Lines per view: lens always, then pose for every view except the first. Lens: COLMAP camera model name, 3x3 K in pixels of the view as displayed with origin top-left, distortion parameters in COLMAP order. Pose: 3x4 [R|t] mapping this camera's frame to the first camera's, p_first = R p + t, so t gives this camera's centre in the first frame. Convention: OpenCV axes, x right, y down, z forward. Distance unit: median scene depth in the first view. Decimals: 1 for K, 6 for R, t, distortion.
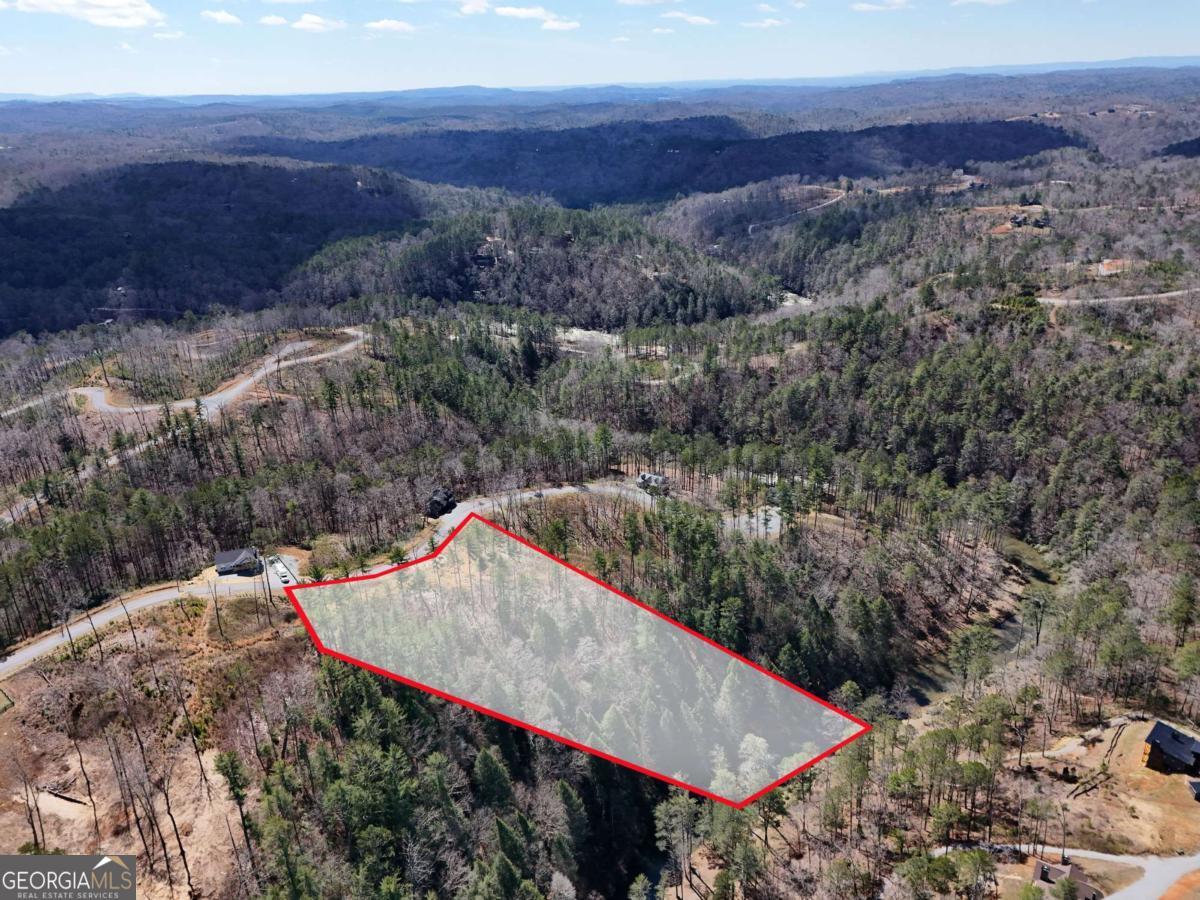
lens RADIAL K [[872.9, 0, 602.9], [0, 872.9, 446.7], [0, 0, 1]] dist [0.073587, -0.061211]
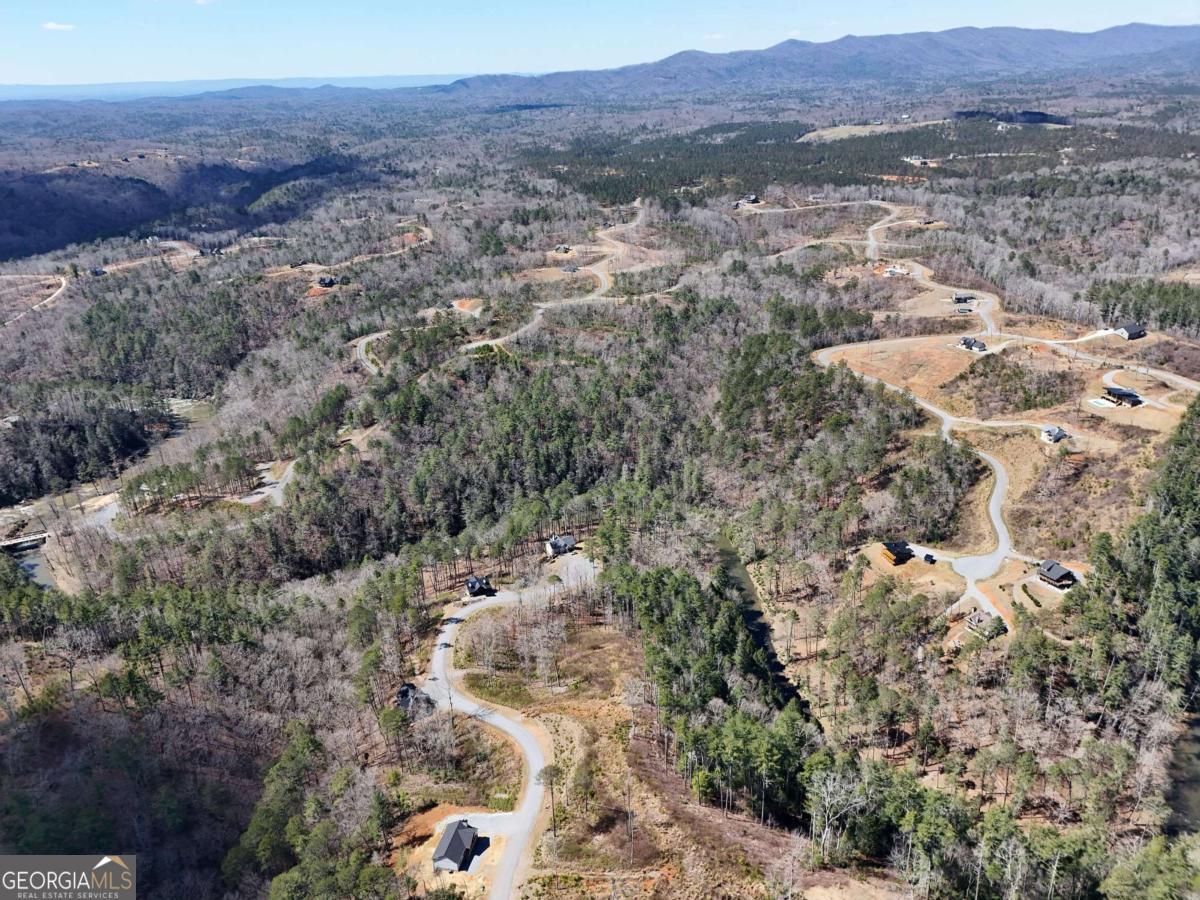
lens RADIAL K [[872.9, 0, 597.6], [0, 872.9, 447.6], [0, 0, 1]] dist [0.073587, -0.061211]
pose [[0.491188, -0.329037, 0.806517, -0.347165], [0.348534, 0.922799, 0.164211, -0.123326], [-0.798285, 0.200440, 0.567948, 0.120397]]
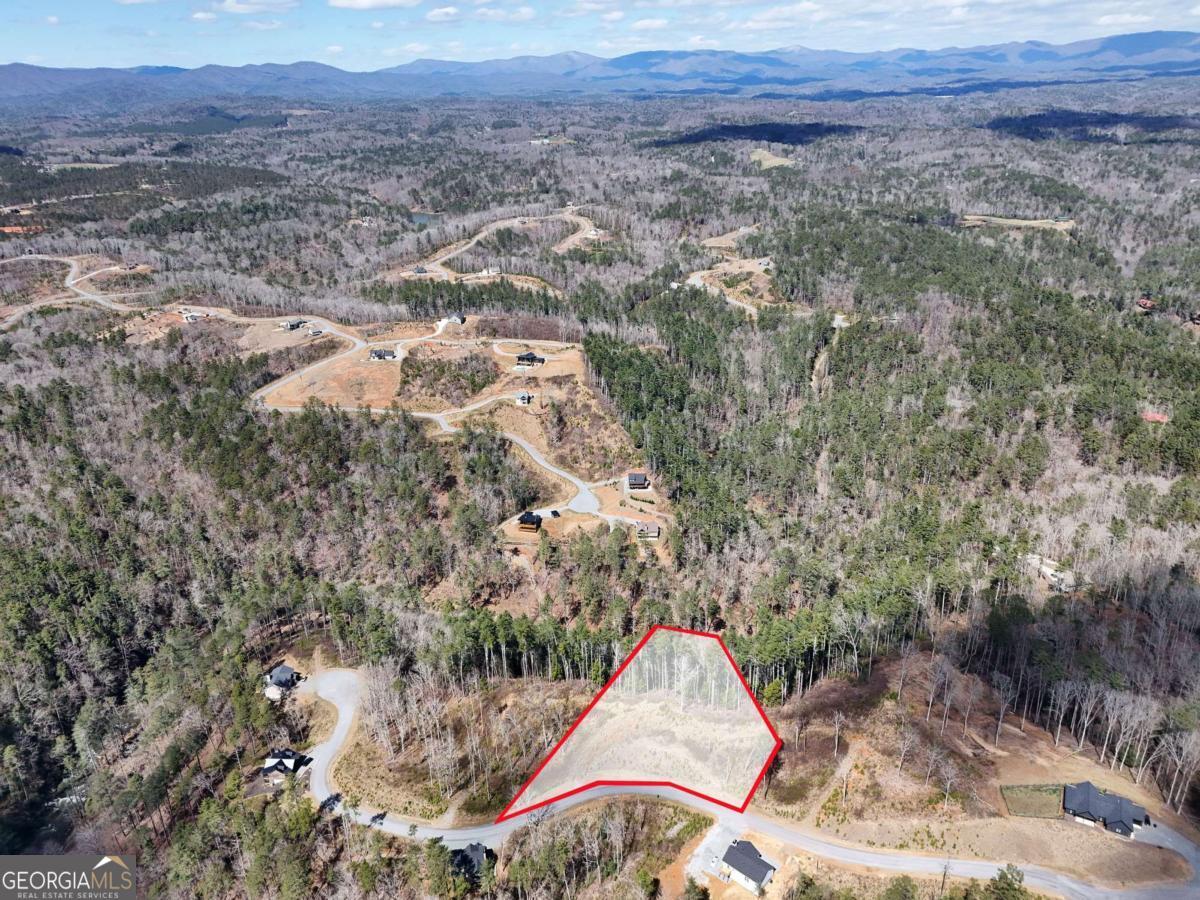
lens RADIAL K [[872.9, 0, 603.2], [0, 872.9, 455.3], [0, 0, 1]] dist [0.073587, -0.061211]
pose [[-0.522220, -0.296551, 0.799589, -0.346872], [0.362182, 0.771717, 0.522759, -0.259796], [-0.772082, 0.562592, -0.295601, 0.430066]]
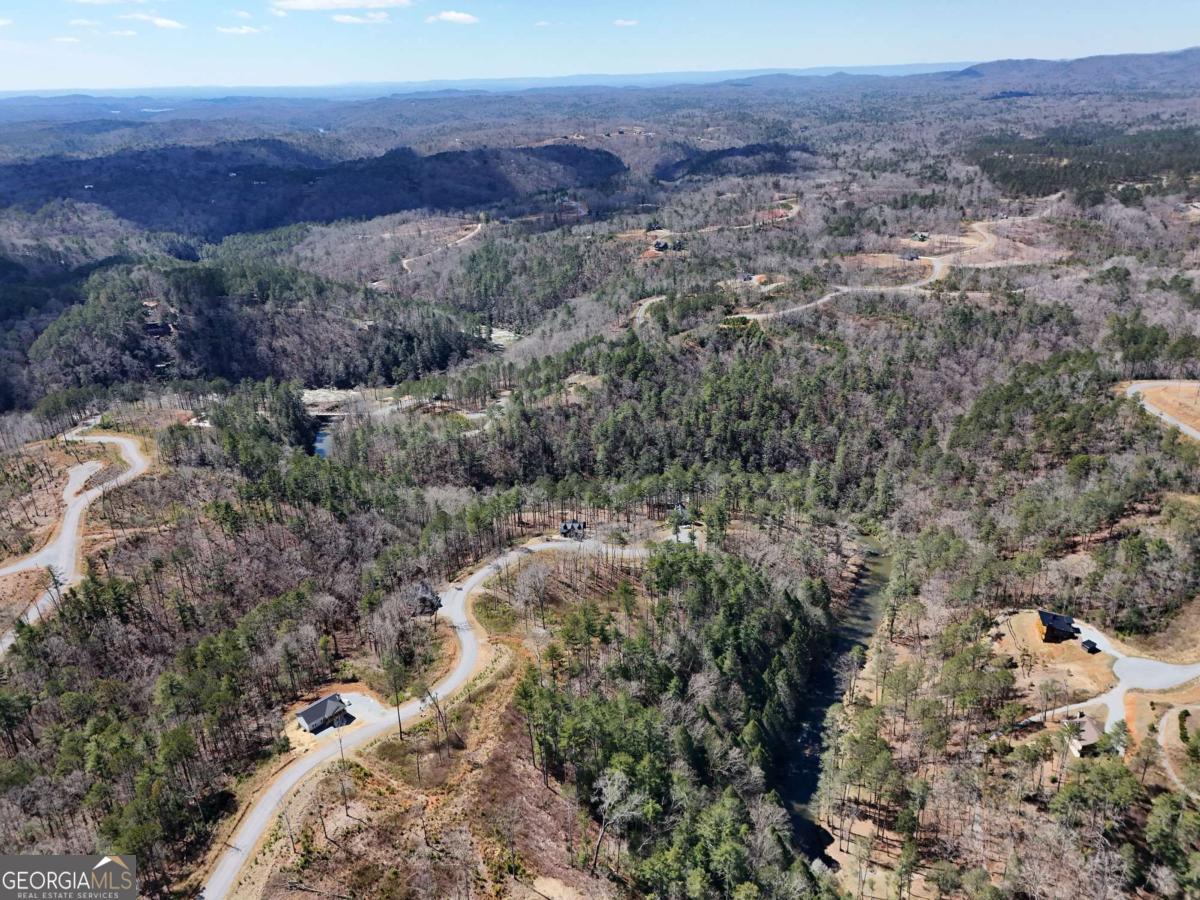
lens RADIAL K [[872.9, 0, 598.7], [0, 872.9, 440.6], [0, 0, 1]] dist [0.073587, -0.061211]
pose [[0.866198, -0.182530, 0.465172, -0.207578], [0.189027, 0.981413, 0.033110, -0.051002], [-0.462569, 0.059250, 0.884601, 0.001981]]
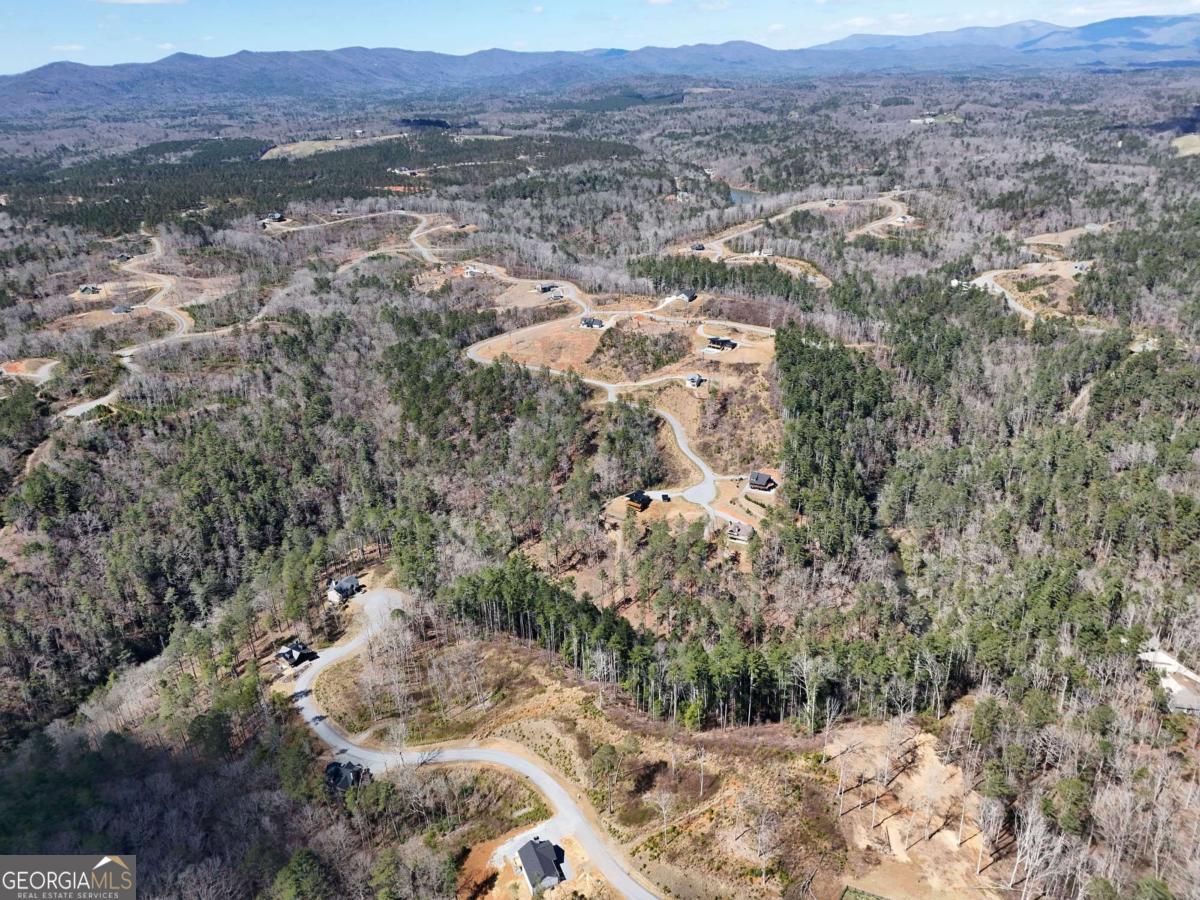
lens RADIAL K [[872.9, 0, 600.0], [0, 872.9, 454.9], [0, 0, 1]] dist [0.073587, -0.061211]
pose [[-0.103480, -0.369632, 0.923398, -0.400309], [0.410016, 0.829978, 0.378185, -0.187039], [-0.906189, 0.417742, 0.065669, 0.274540]]
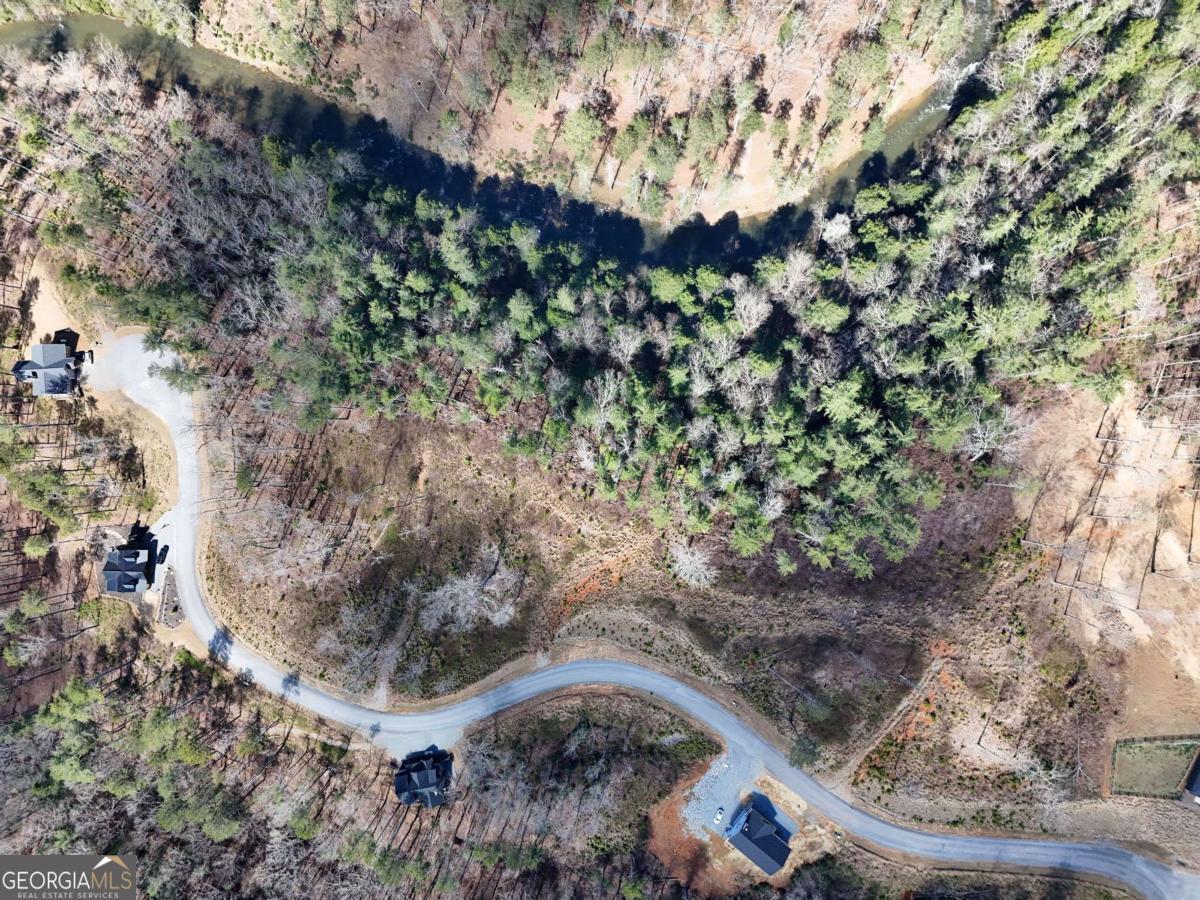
lens RADIAL K [[872.9, 0, 598.8], [0, 872.9, 449.2], [0, 0, 1]] dist [0.073587, -0.061211]
pose [[-0.565046, -0.823809, 0.045403, -0.044296], [0.362449, -0.198413, 0.910639, -0.191944], [-0.741184, 0.531009, 0.410702, 0.239265]]
